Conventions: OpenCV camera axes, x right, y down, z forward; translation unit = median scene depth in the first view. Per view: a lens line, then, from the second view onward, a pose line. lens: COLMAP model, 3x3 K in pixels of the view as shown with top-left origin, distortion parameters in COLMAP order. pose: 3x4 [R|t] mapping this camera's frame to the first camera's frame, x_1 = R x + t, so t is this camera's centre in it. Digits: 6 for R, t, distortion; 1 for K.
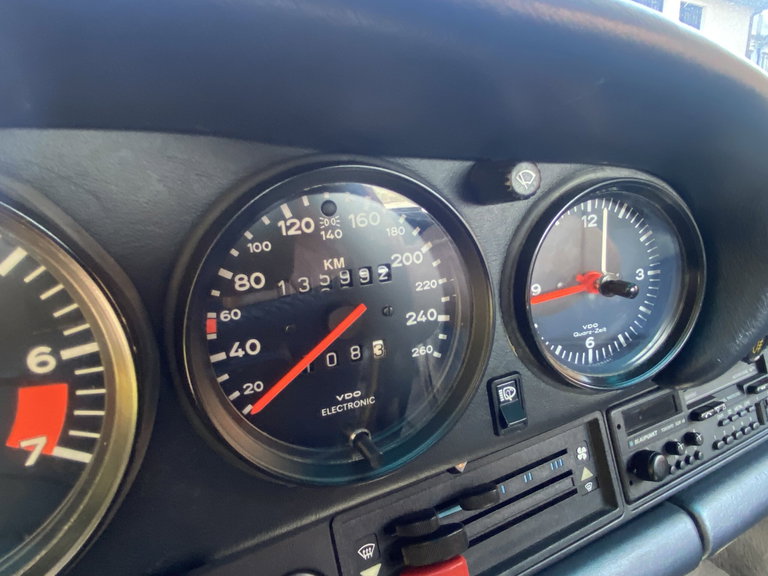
lens RADIAL K [[587.6, 0, 384.0], [0, 587.6, 288.0], [0, 0, 1]] dist [0.092165, -0.133644]
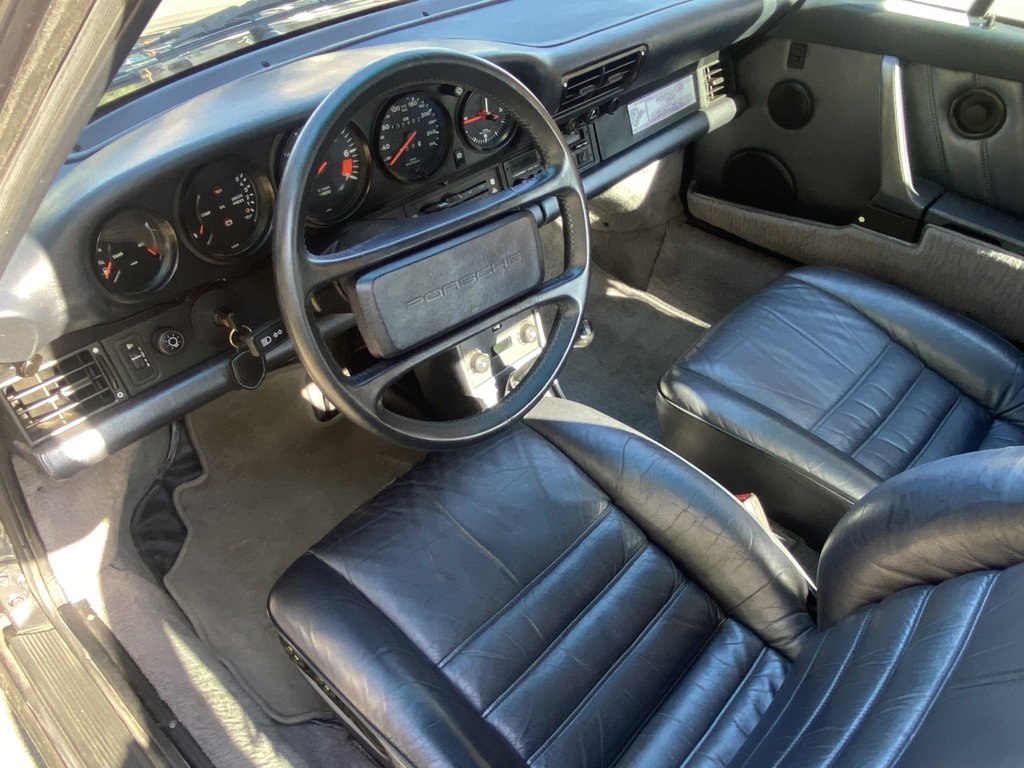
lens RADIAL K [[783.4, 0, 512.0], [0, 783.4, 384.0], [0, 0, 1]] dist [0.092165, -0.133644]
pose [[0.964087, -0.151228, 0.218325, -0.794707], [0.051492, 0.912886, 0.404955, -0.507506], [-0.260546, -0.379170, 0.887888, -4.166764]]
